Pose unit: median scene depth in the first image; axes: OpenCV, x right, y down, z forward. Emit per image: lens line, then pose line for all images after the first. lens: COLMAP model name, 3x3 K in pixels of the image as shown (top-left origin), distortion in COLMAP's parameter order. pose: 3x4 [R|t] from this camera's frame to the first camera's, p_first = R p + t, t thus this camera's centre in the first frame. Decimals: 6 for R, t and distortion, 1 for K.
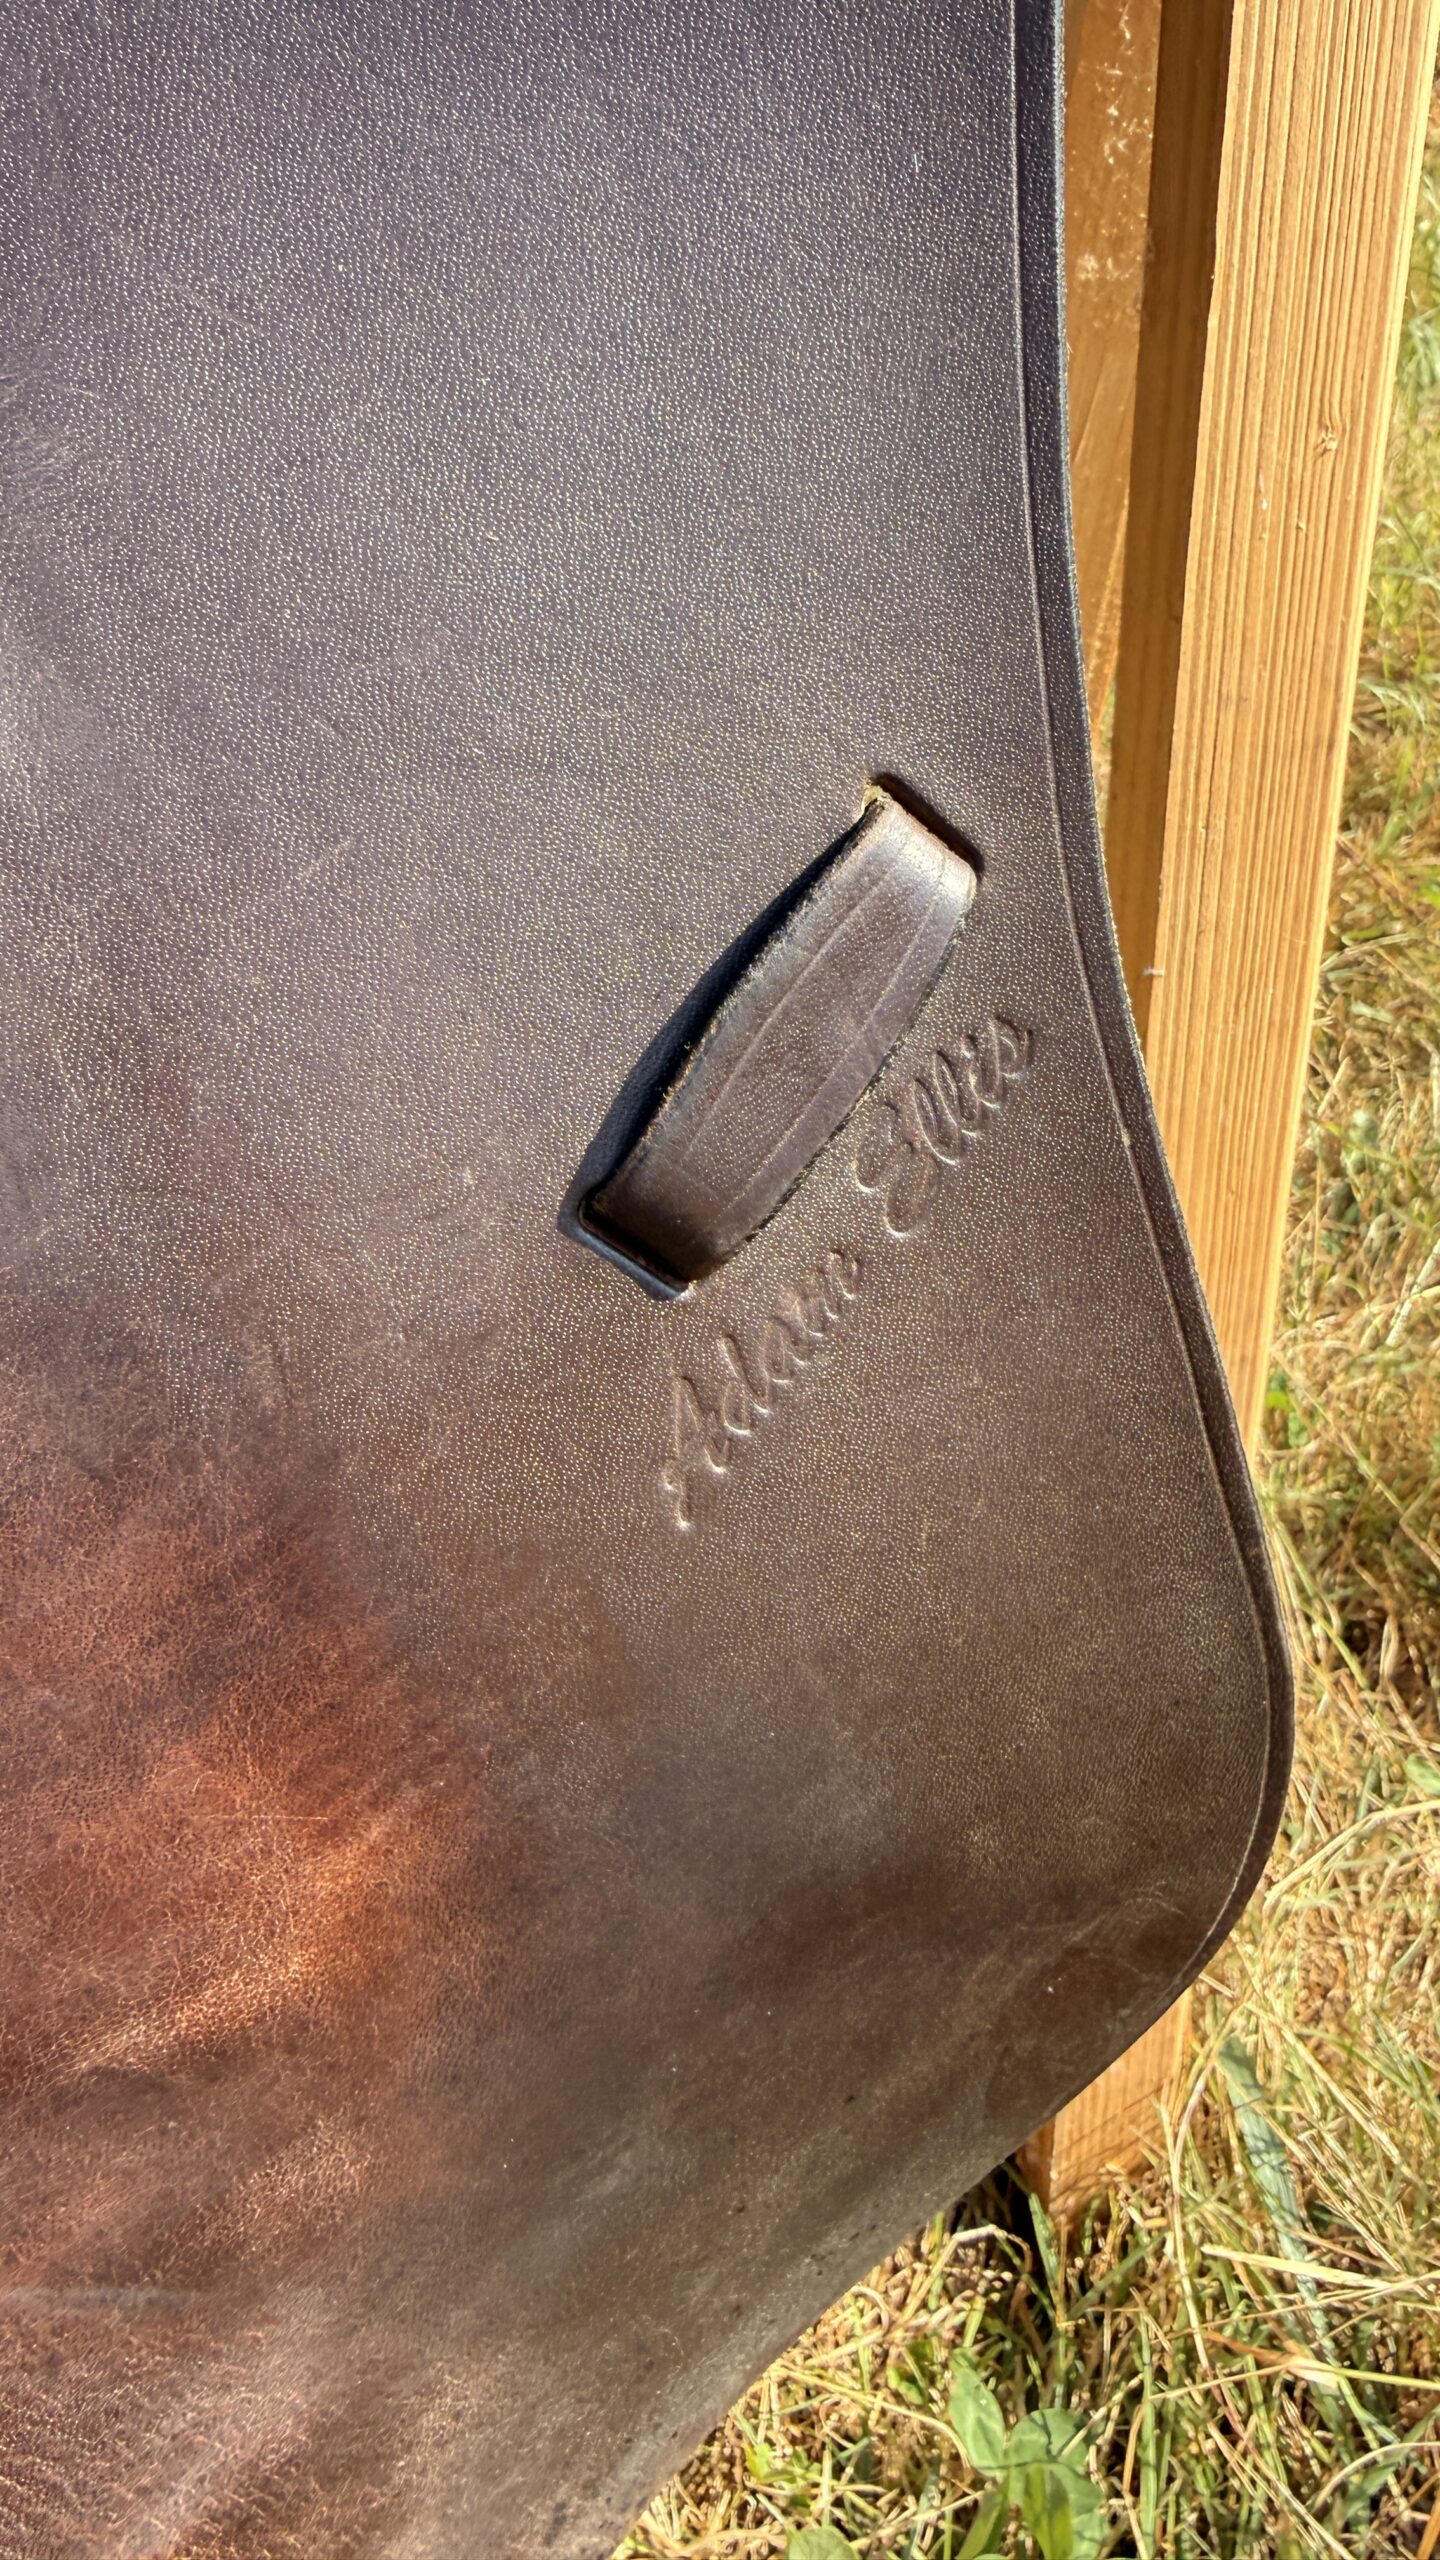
lens RADIAL K [[1842.3, 0, 727.2], [0, 1842.3, 1176.3], [0, 0, 1]] dist [0.040765, -0.038578]
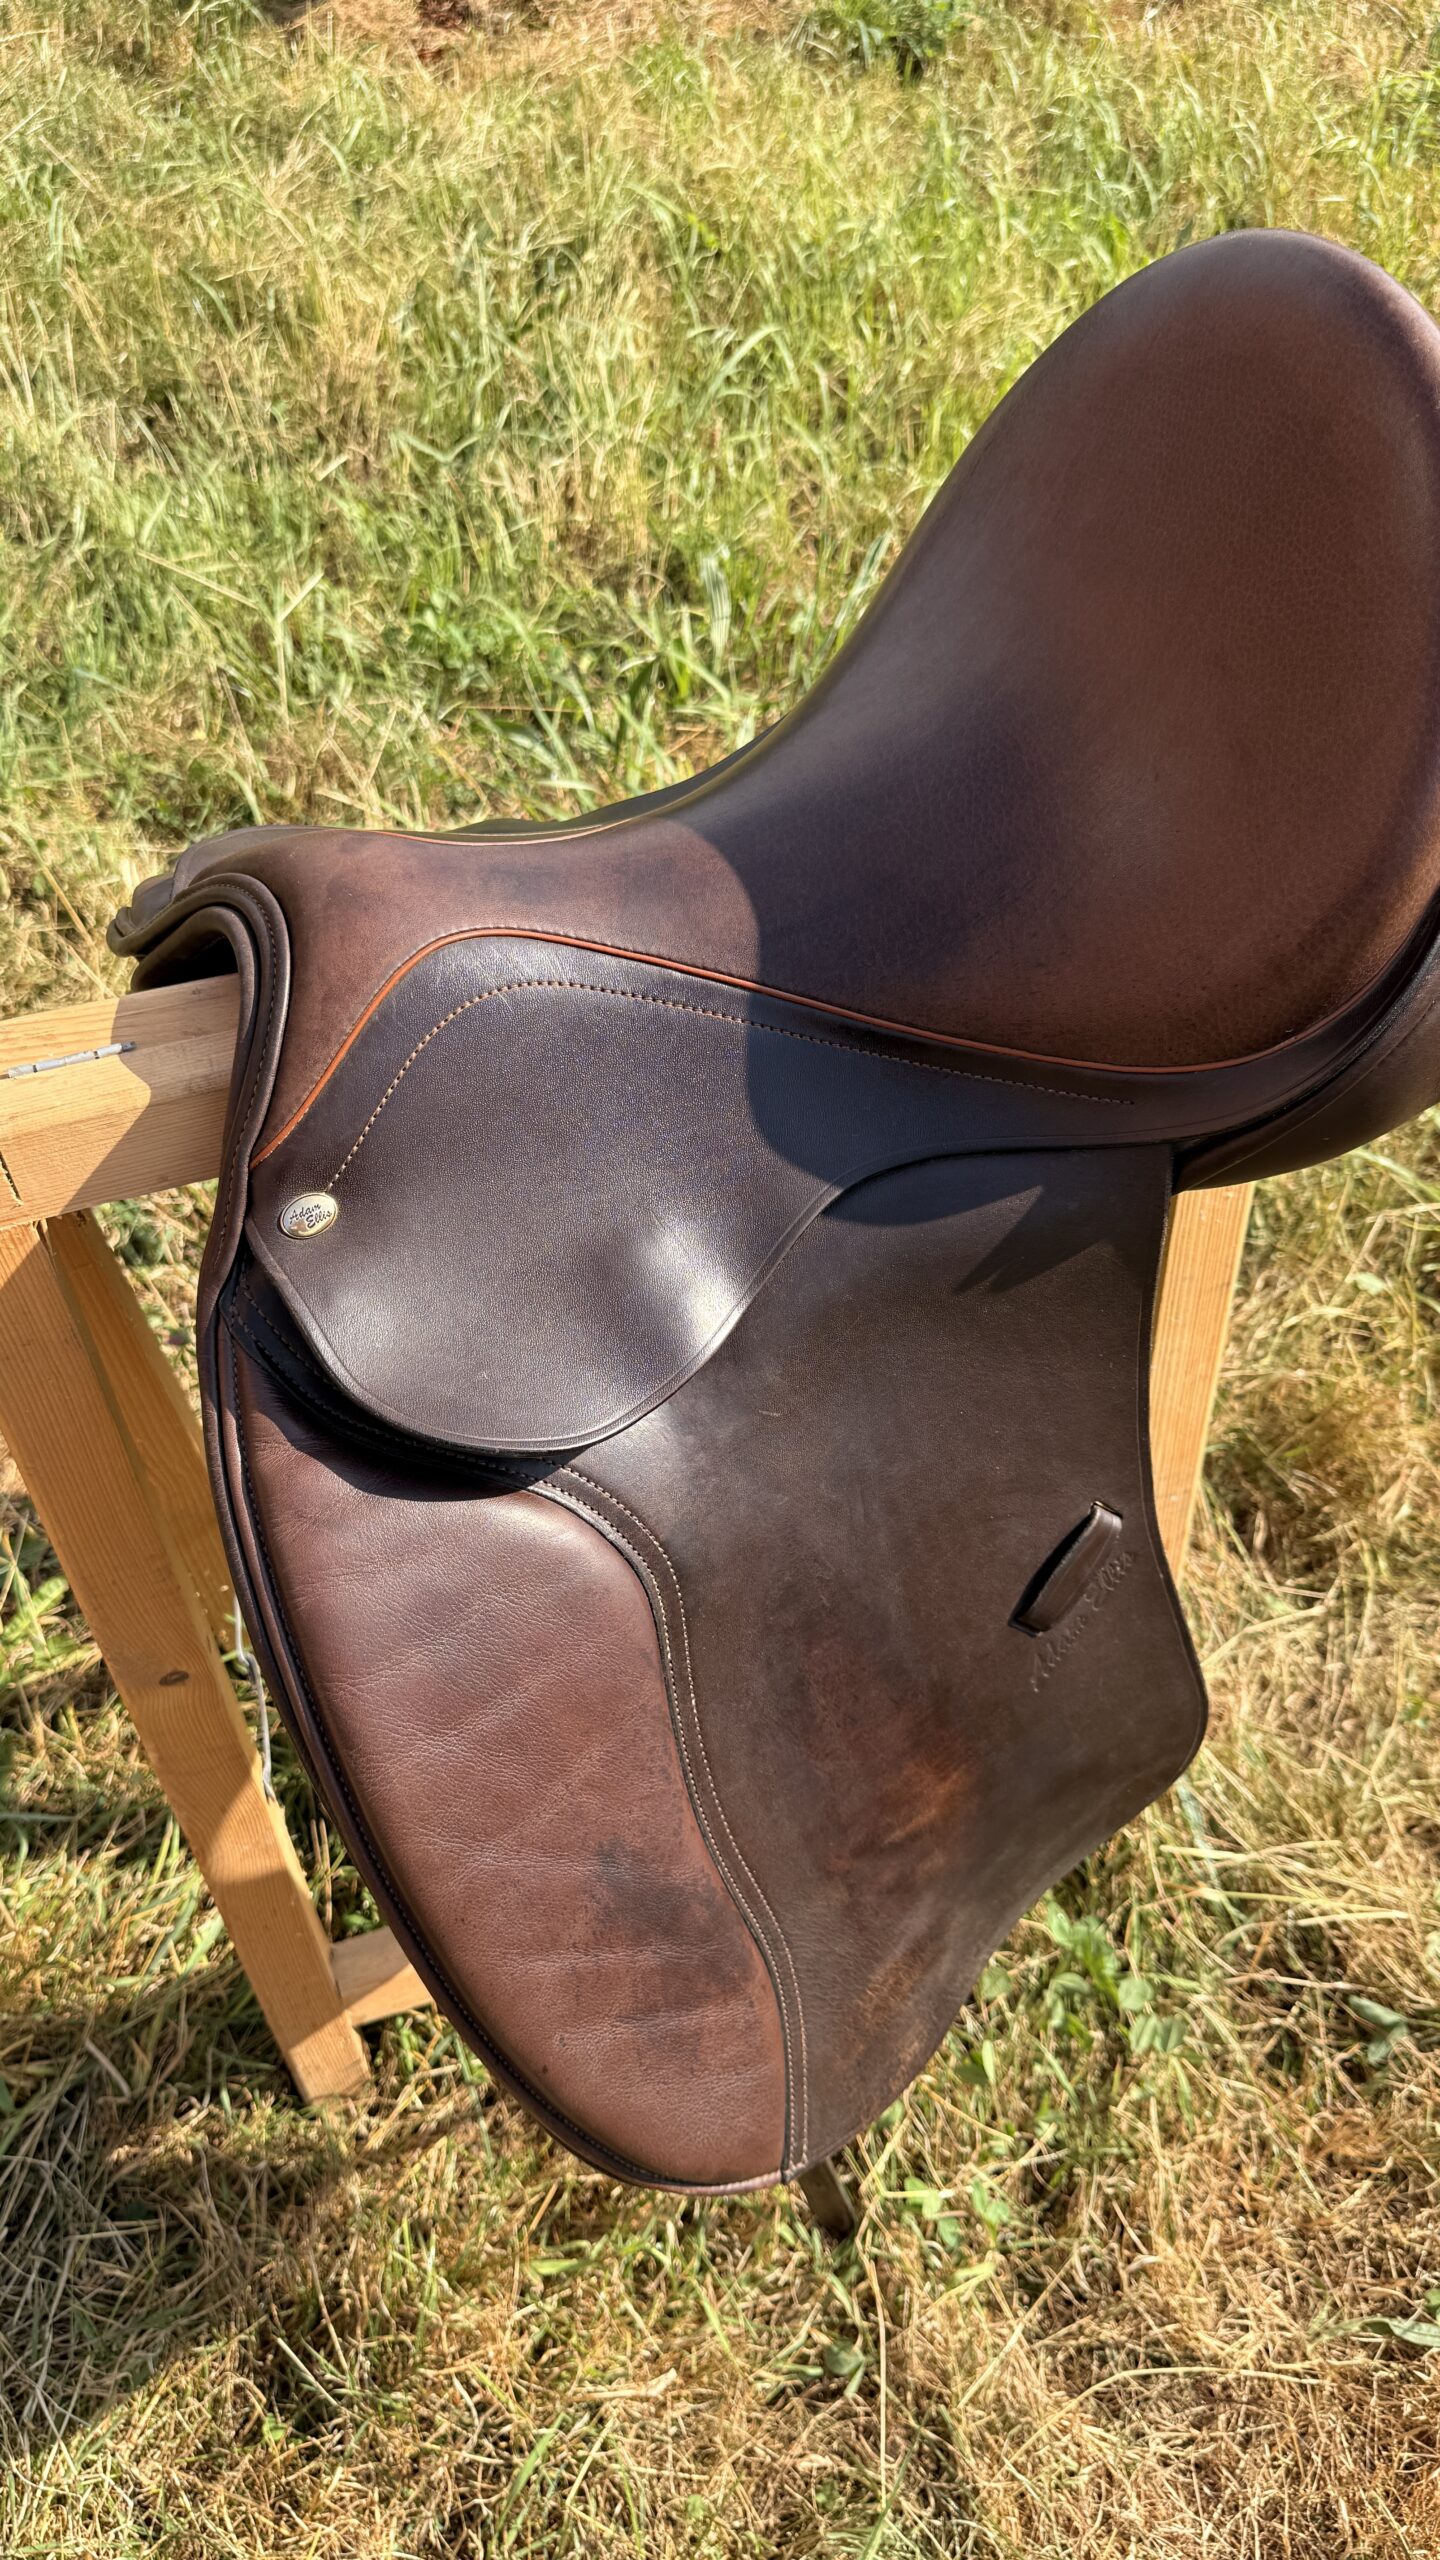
lens RADIAL K [[1842.3, 0, 729.9], [0, 1842.3, 1271.3], [0, 0, 1]] dist [0.040765, -0.038578]
pose [[0.997905, -0.053576, 0.036273, -0.556806], [0.043851, 0.972274, 0.229697, -1.148346], [-0.047574, -0.227625, 0.972586, -1.787464]]
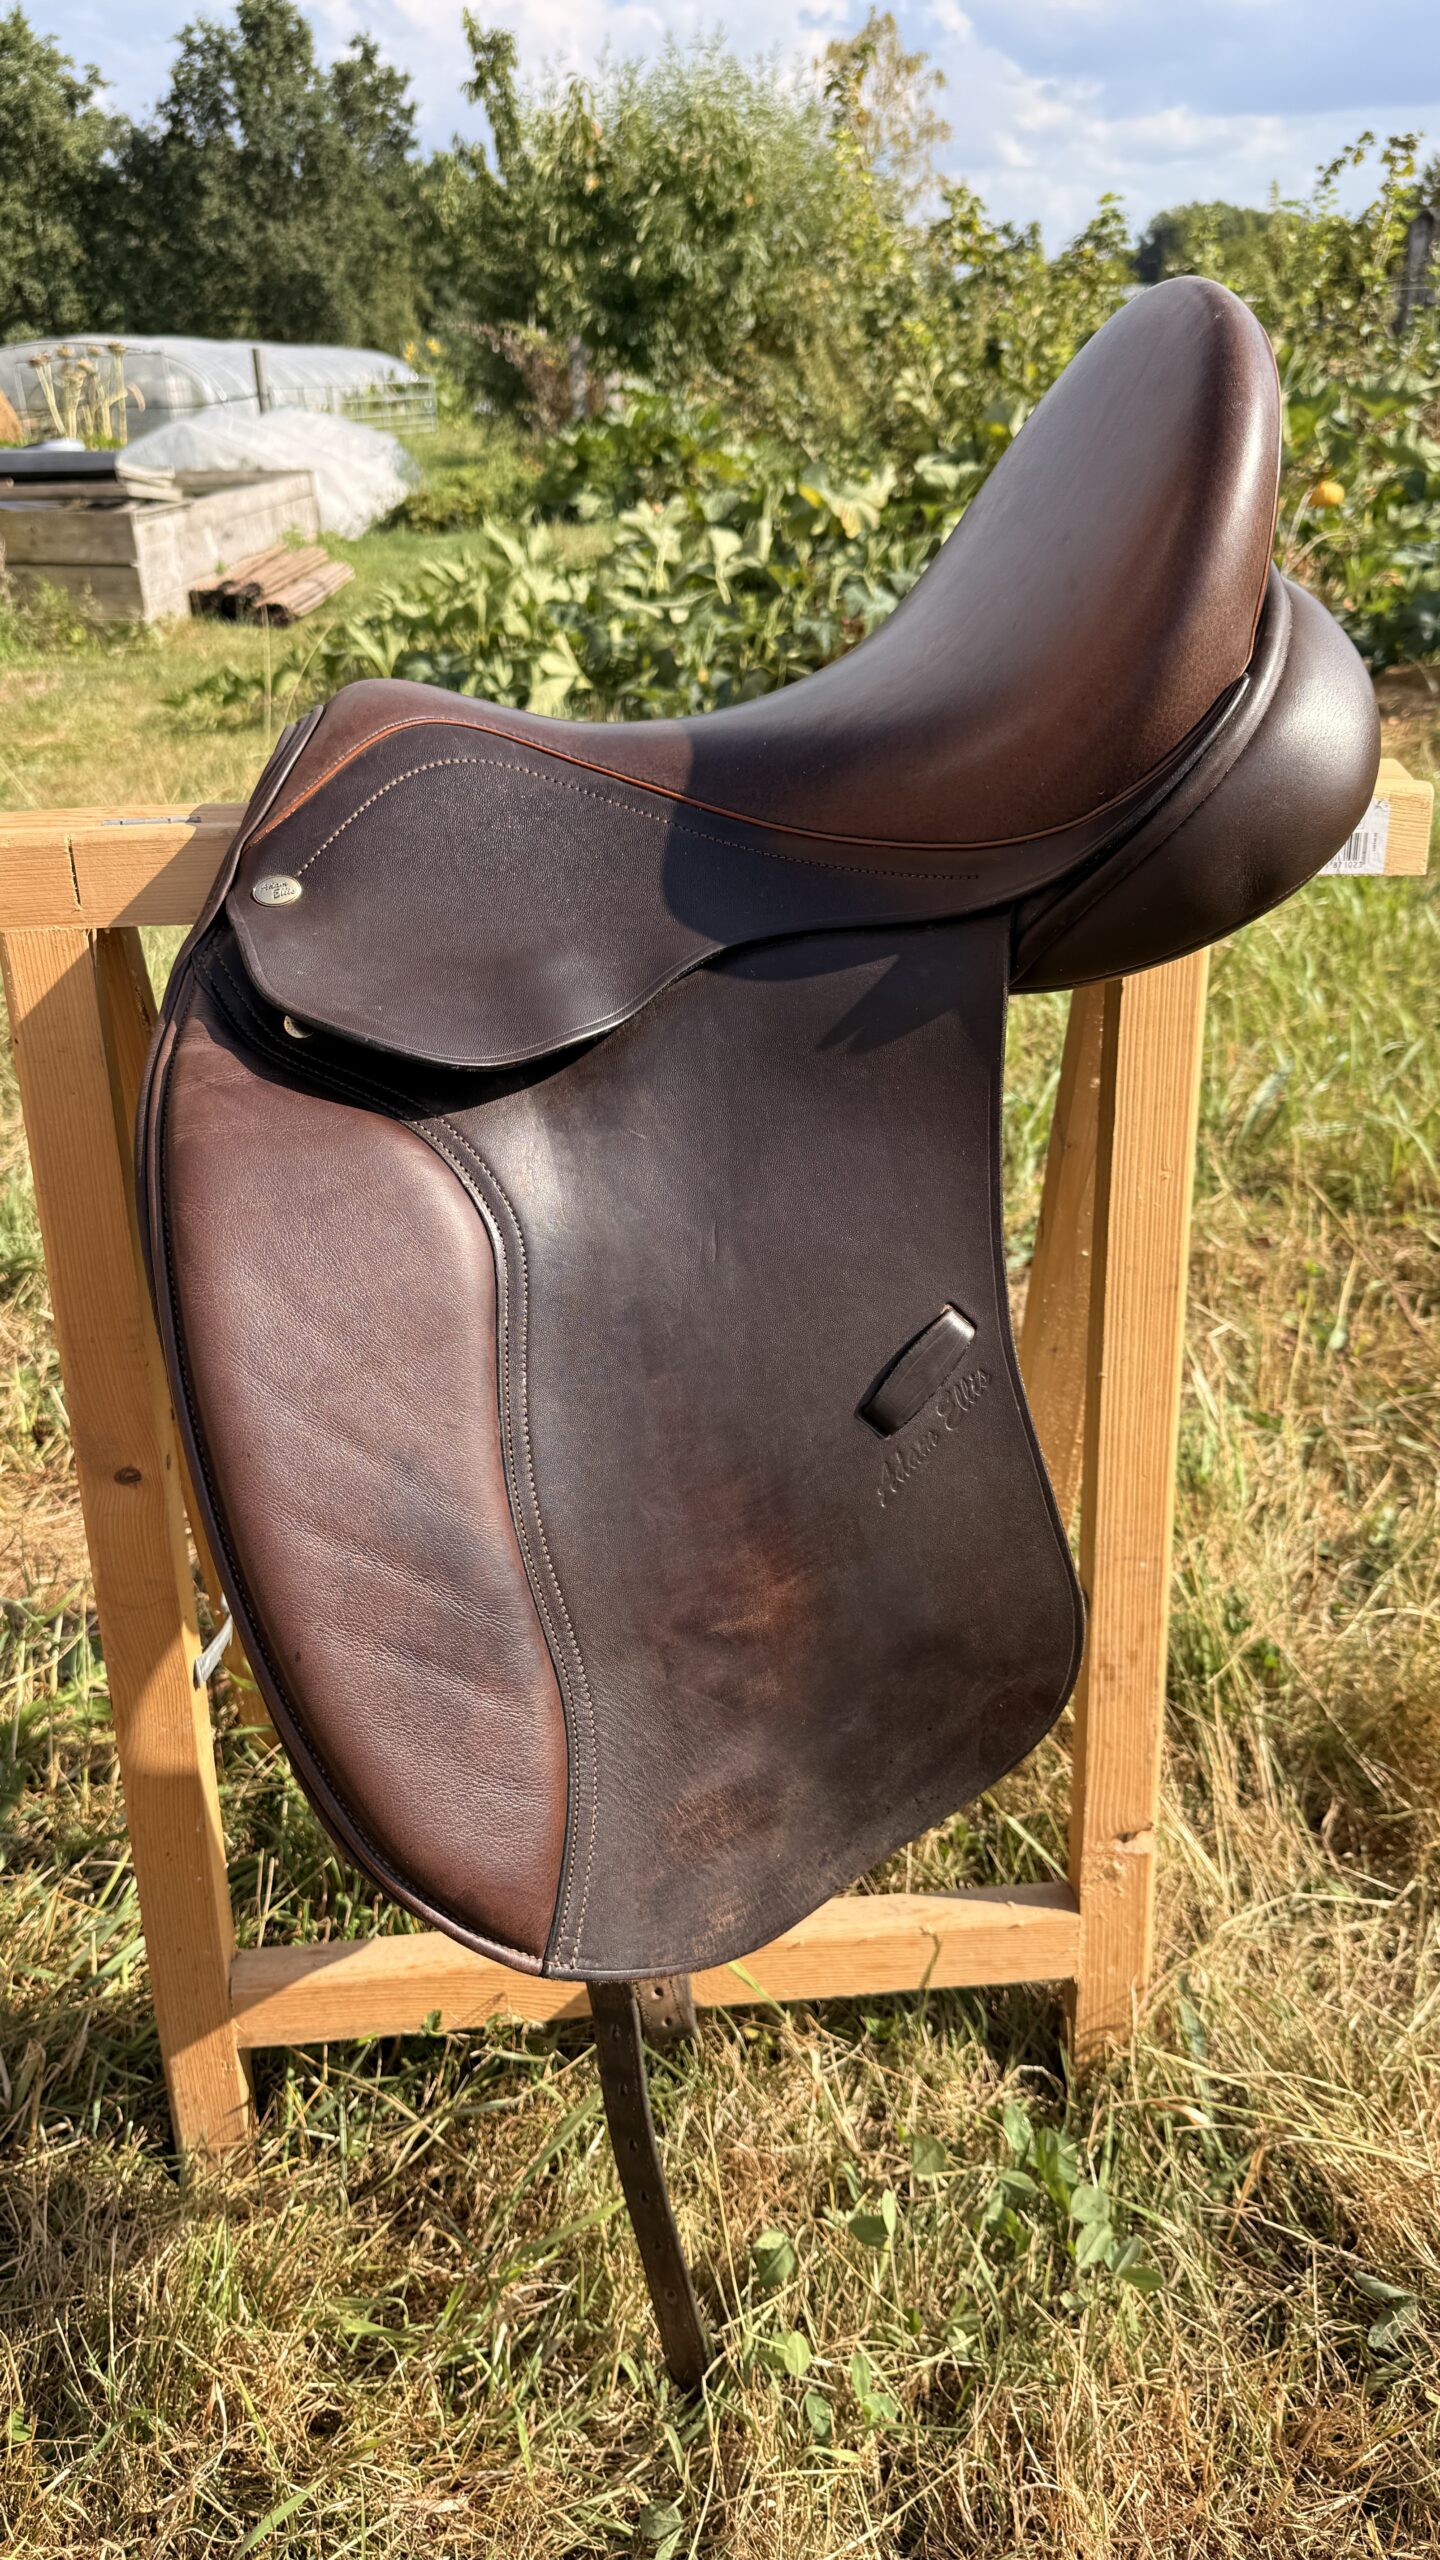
lens RADIAL K [[1842.3, 0, 713.1], [0, 1842.3, 1290.2], [0, 0, 1]] dist [0.040765, -0.038578]
pose [[0.985502, 0.057004, -0.159803, 0.157345], [-0.083665, 0.982667, -0.165424, 0.317437], [0.147603, 0.176396, 0.973189, -2.055514]]
